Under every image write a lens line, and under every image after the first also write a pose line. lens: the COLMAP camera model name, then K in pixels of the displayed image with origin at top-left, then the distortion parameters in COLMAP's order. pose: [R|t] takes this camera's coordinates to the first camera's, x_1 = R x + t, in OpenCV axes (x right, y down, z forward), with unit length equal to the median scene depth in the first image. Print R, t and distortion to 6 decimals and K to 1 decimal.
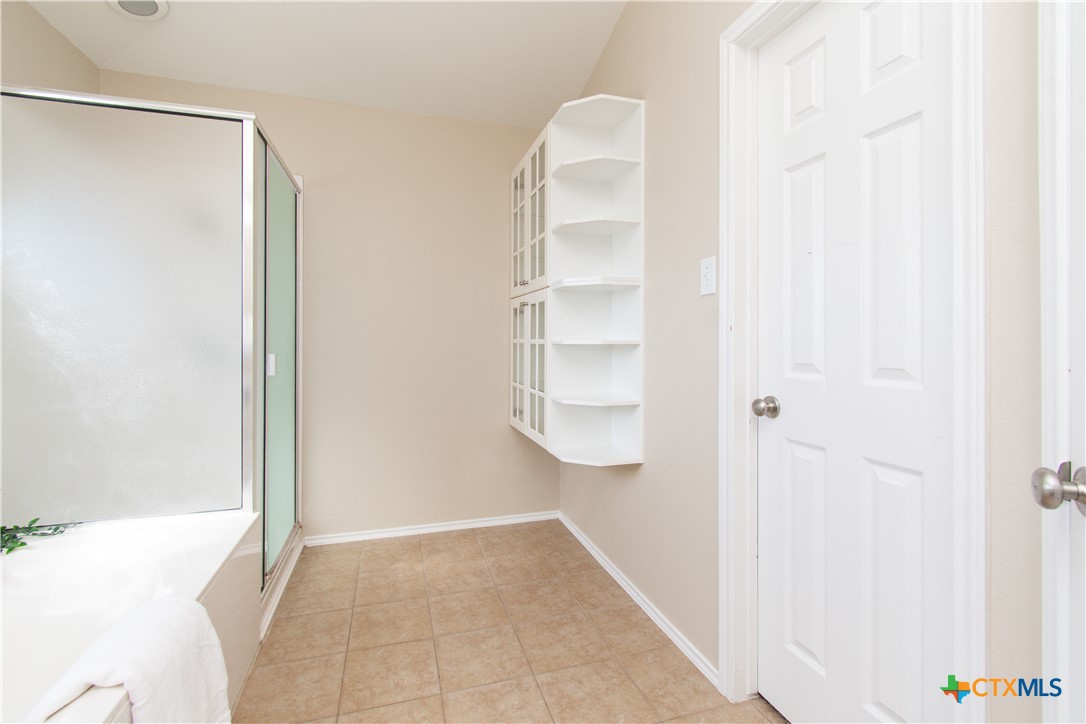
lens RADIAL K [[484.9, 0, 543.6], [0, 484.9, 347.3], [0, 0, 1]] dist [-0.001584, 0.000653]
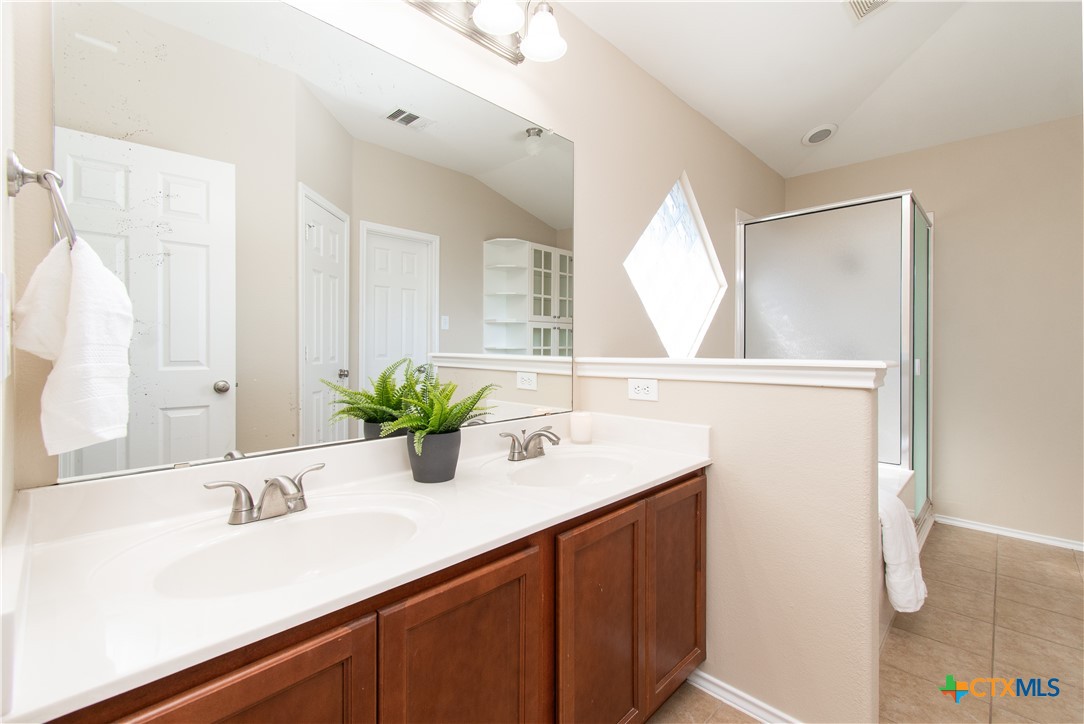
lens RADIAL K [[484.0, 0, 542.6], [0, 484.0, 347.3], [0, 0, 1]] dist [-0.001584, 0.000653]
pose [[0.482696, -0.001905, -0.875786, 0.105384], [-0.013981, 0.999853, -0.009881, 0.008933], [0.875676, 0.017013, 0.482599, -0.534031]]
